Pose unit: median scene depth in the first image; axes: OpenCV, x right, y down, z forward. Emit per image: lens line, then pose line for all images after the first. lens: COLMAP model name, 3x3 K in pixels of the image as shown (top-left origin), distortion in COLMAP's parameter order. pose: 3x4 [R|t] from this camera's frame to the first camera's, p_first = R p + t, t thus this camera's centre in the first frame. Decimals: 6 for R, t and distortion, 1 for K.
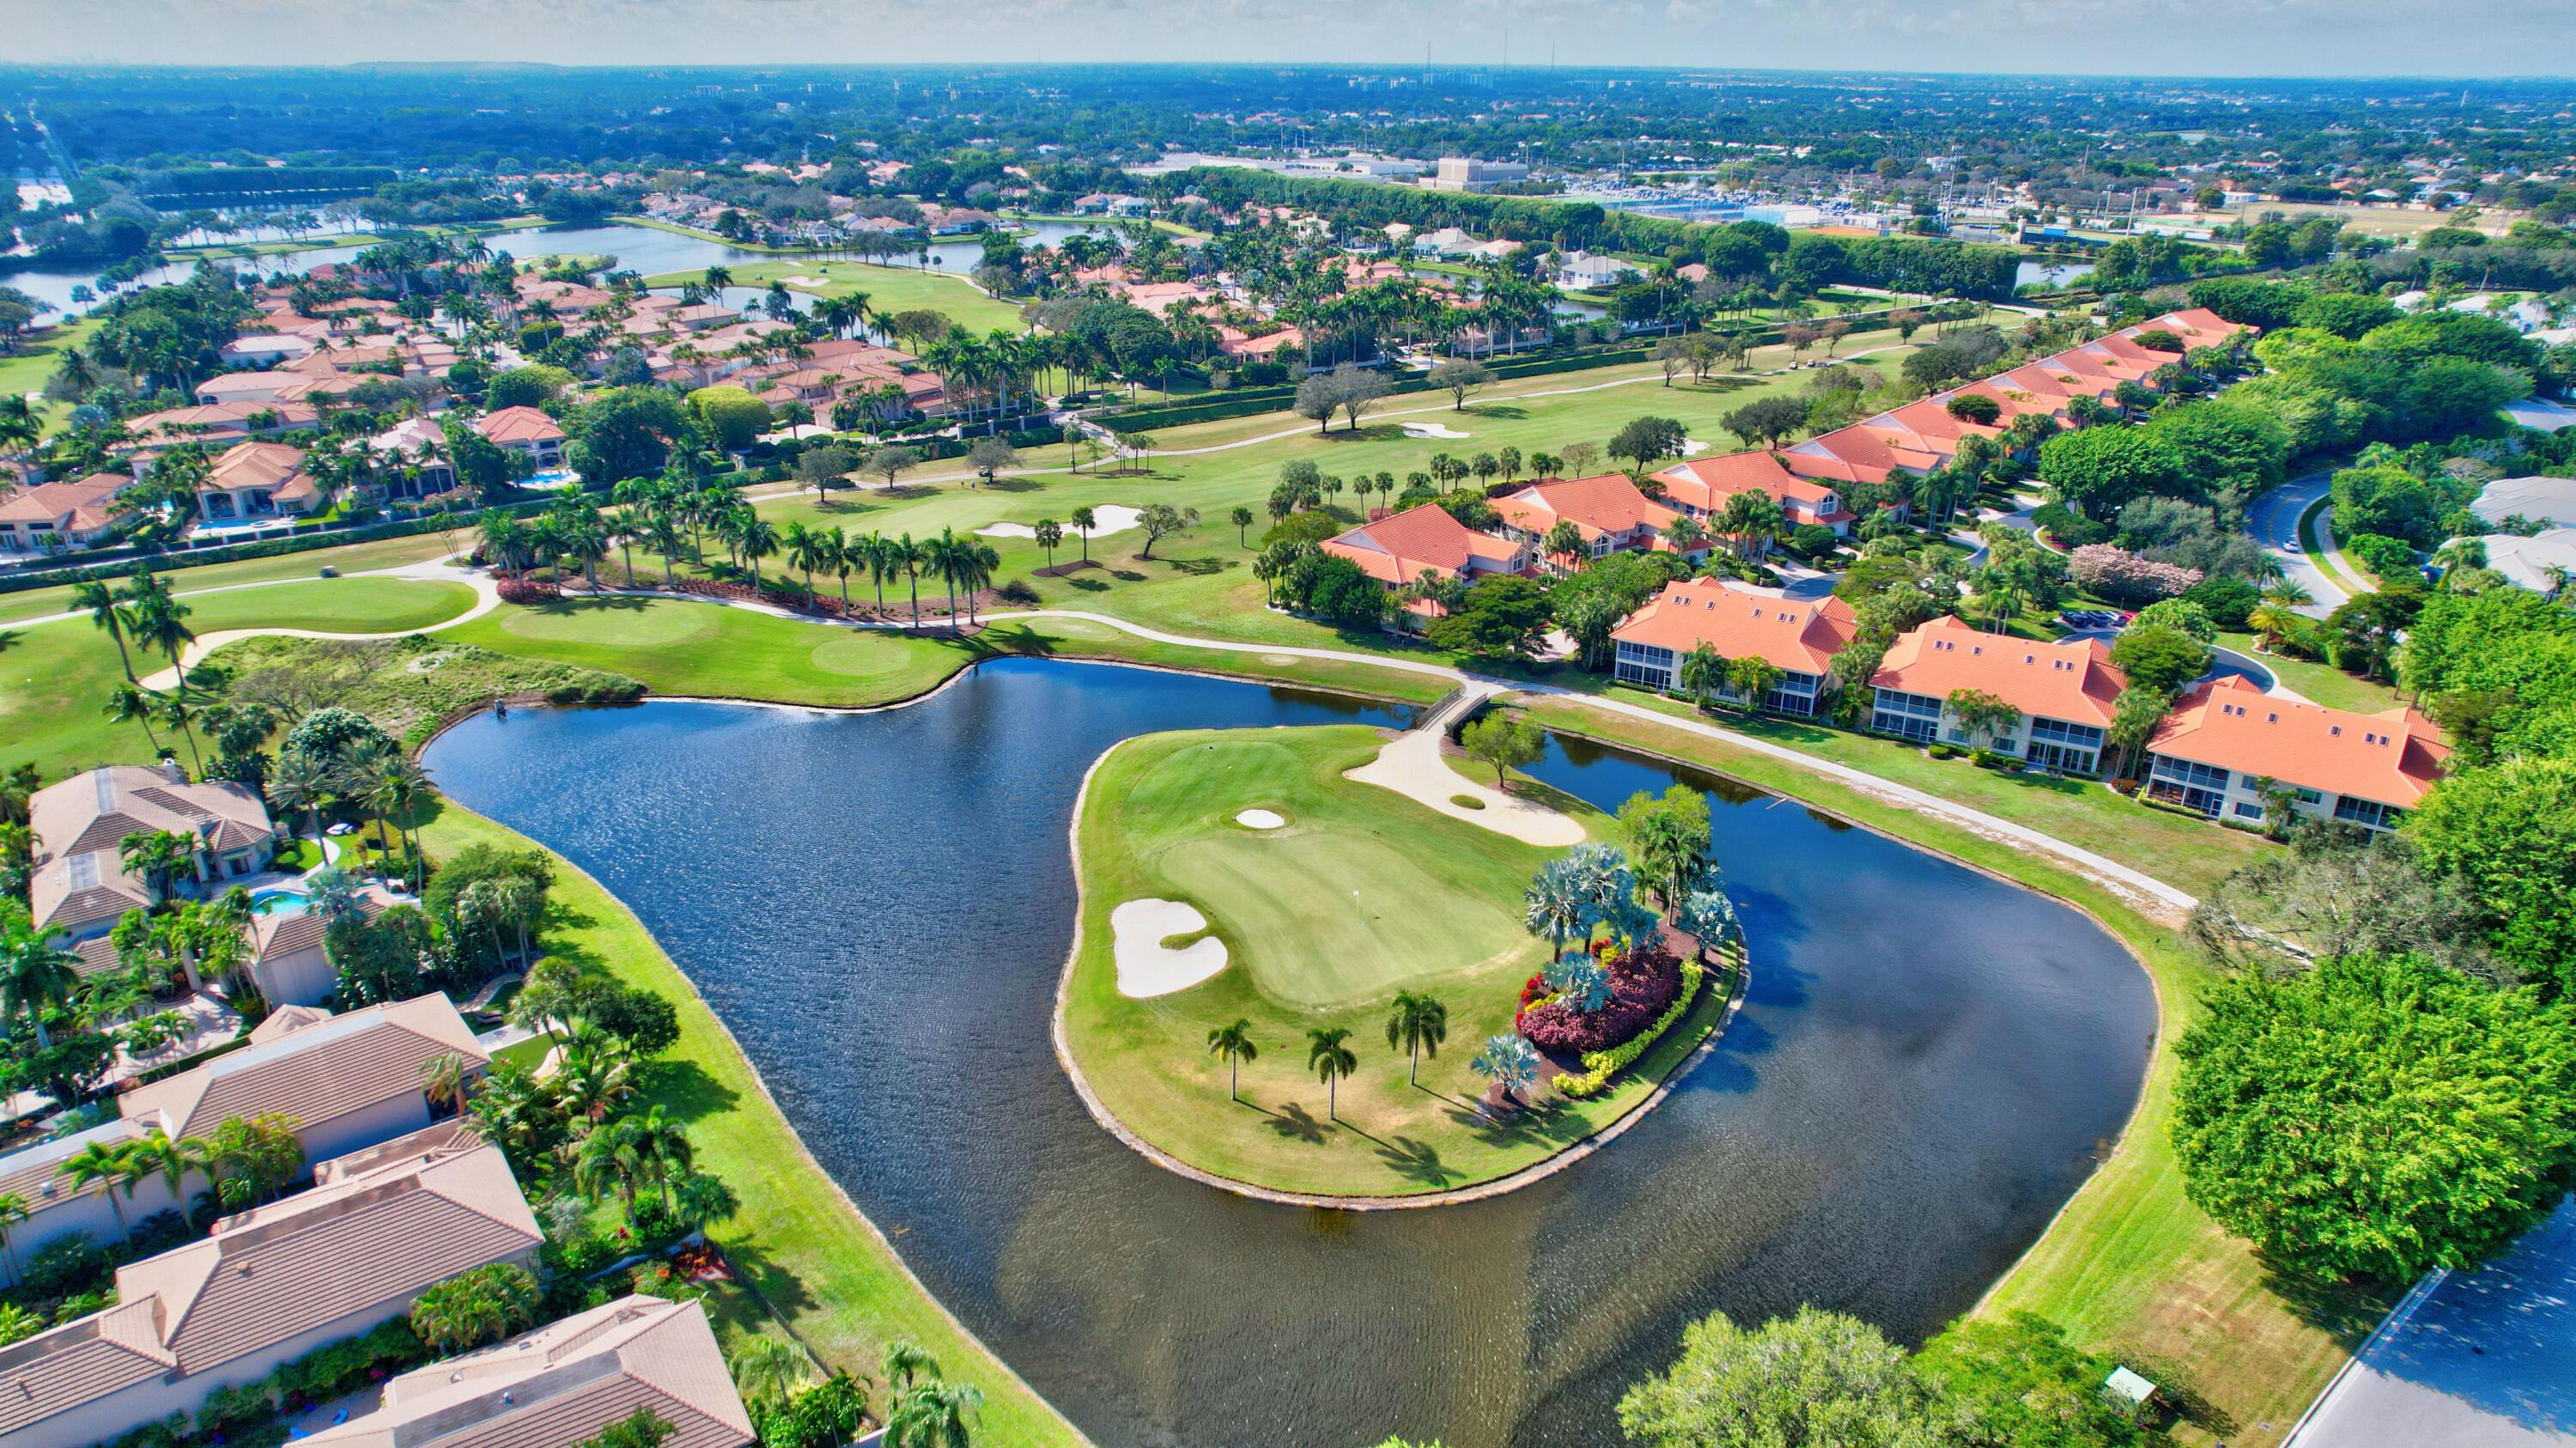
lens RADIAL K [[1652.9, 0, 1288.0], [0, 1652.9, 724.0], [0, 0, 1]] dist [-0.074810, 0.070725]
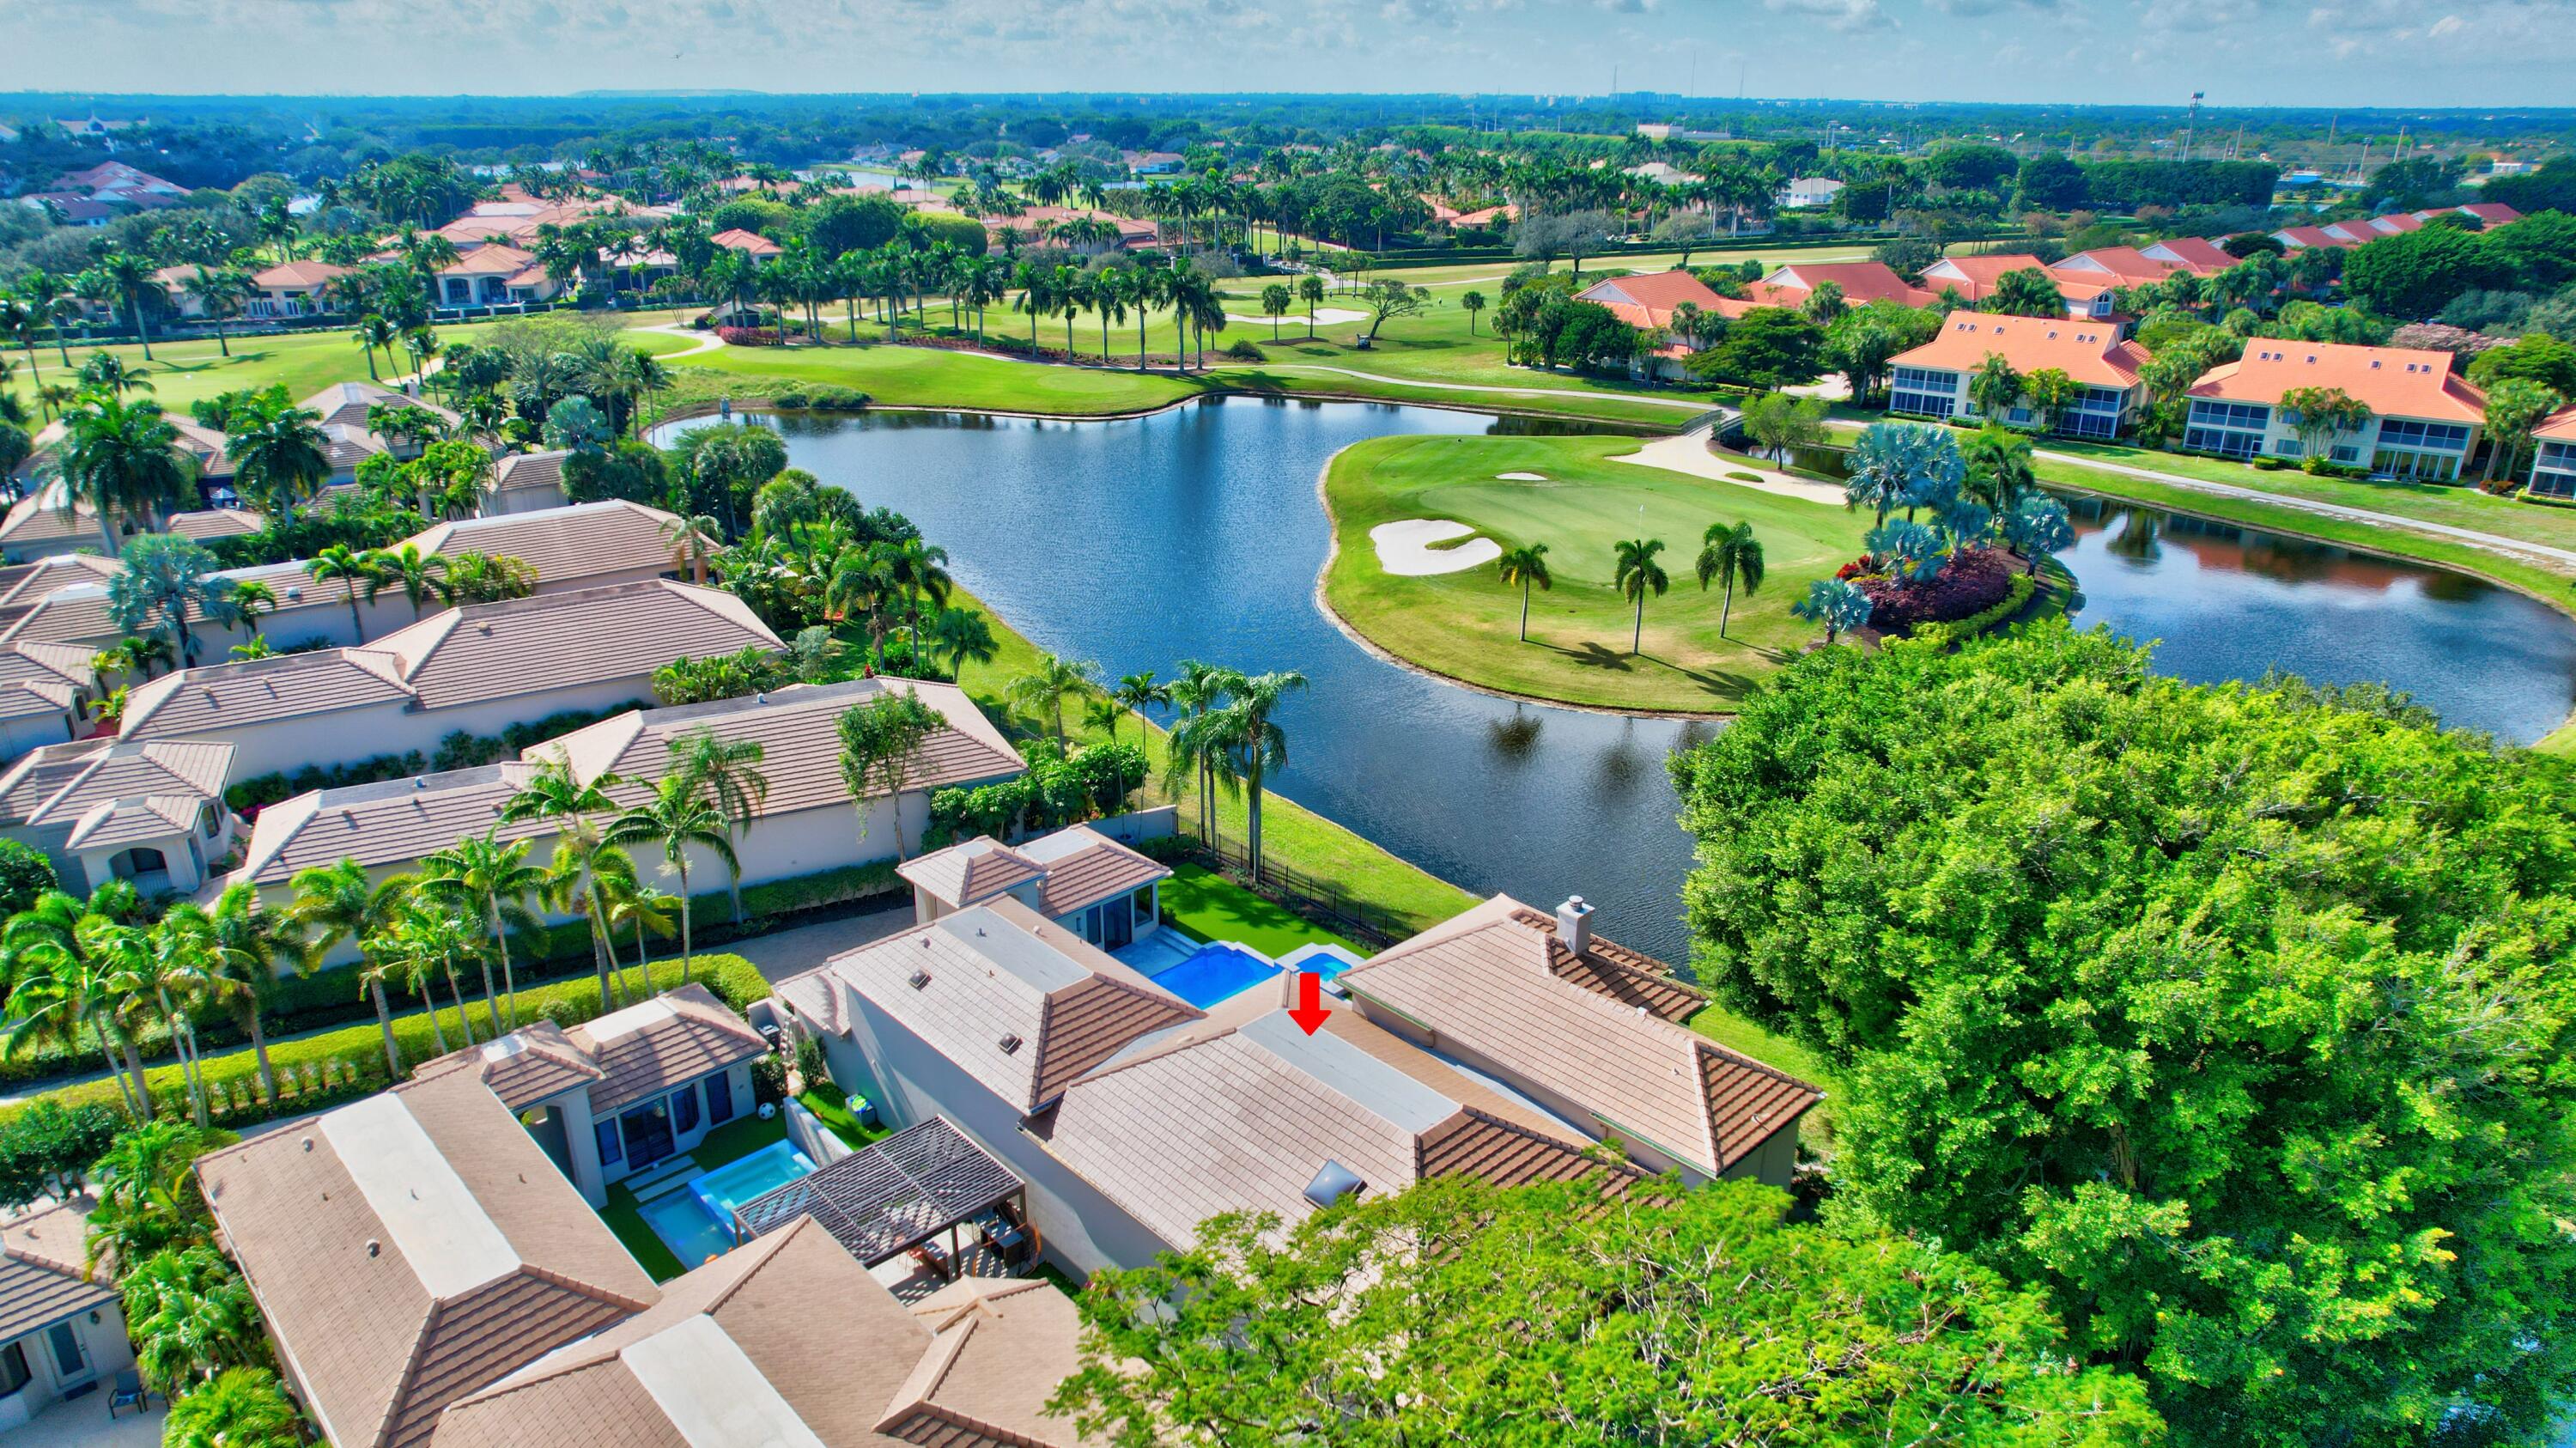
lens RADIAL K [[1648.3, 0, 1288.1], [0, 1648.3, 755.6], [0, 0, 1]] dist [-0.097179, 0.095456]
pose [[0.994739, 0.037379, -0.095379, -0.052350], [-0.037622, 0.999292, -0.000753, 0.212578], [0.095283, 0.004338, 0.995441, 0.067273]]
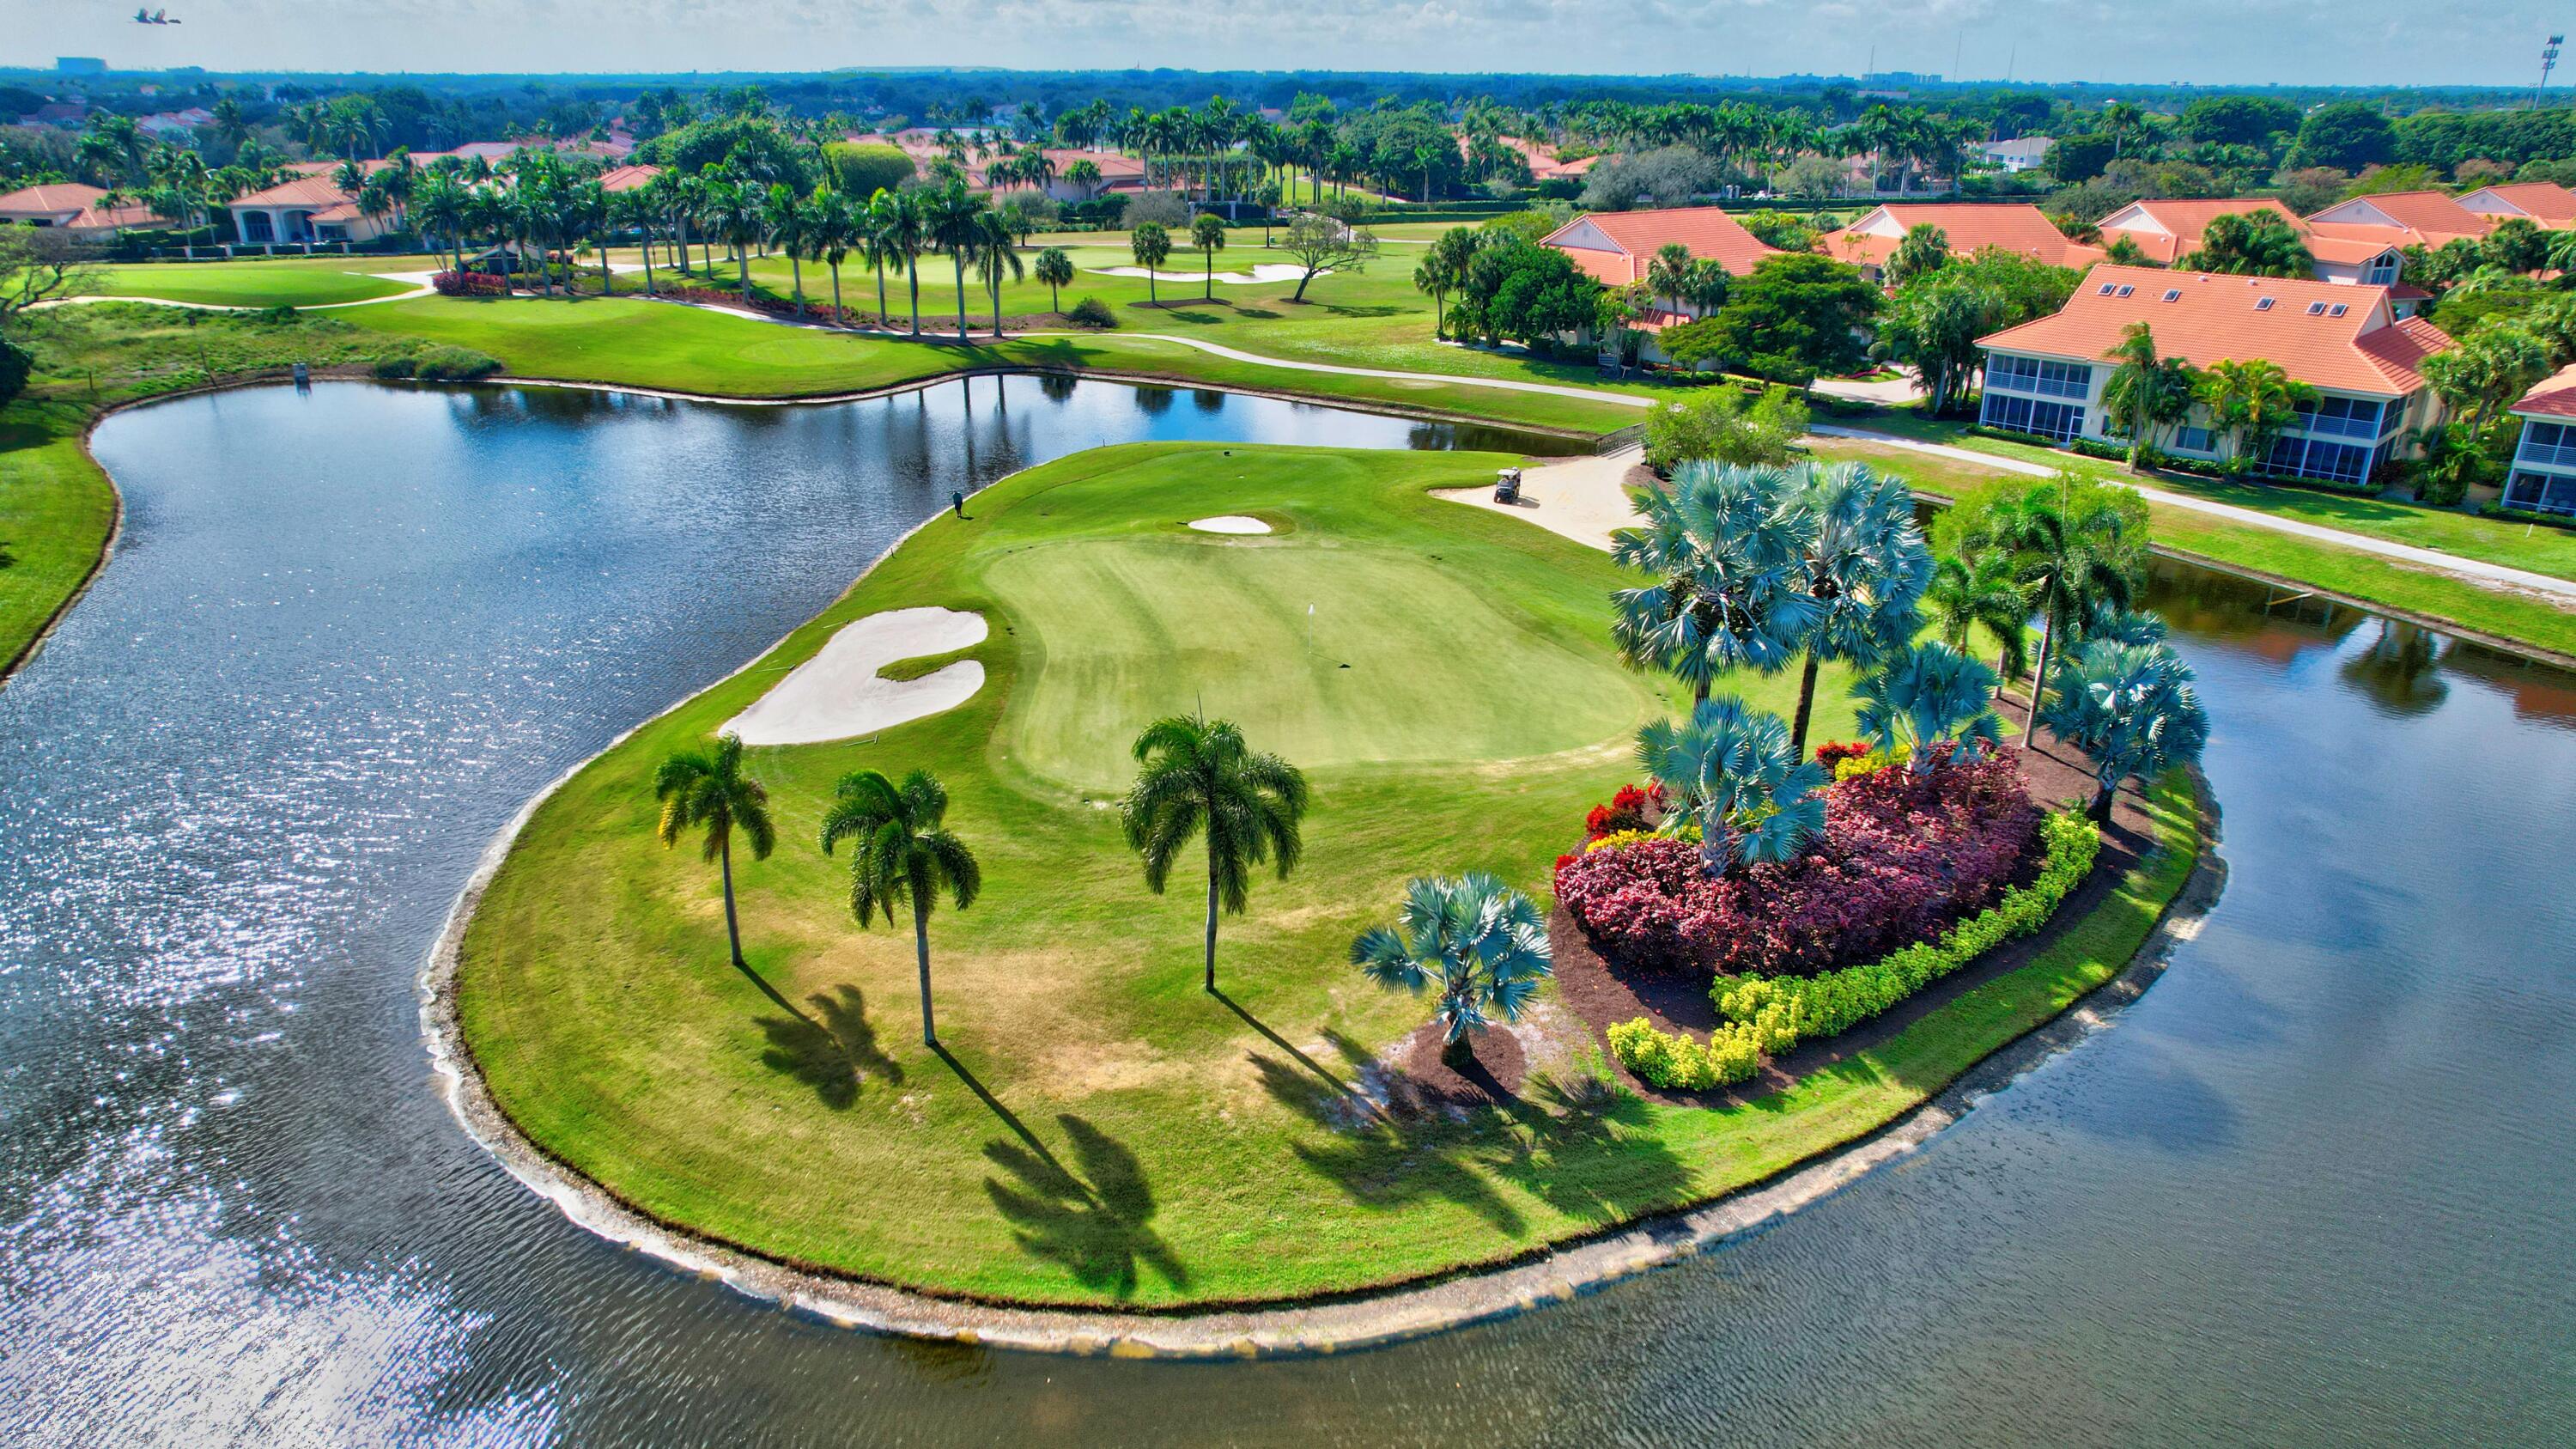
lens RADIAL K [[1648.4, 0, 1288.1], [0, 1648.4, 756.1], [0, 0, 1]] dist [-0.097179, 0.095456]
pose [[0.970073, 0.093928, -0.223911, 0.121969], [-0.092433, 0.995571, 0.017173, 0.116219], [0.224532, 0.004038, 0.974458, 0.475587]]
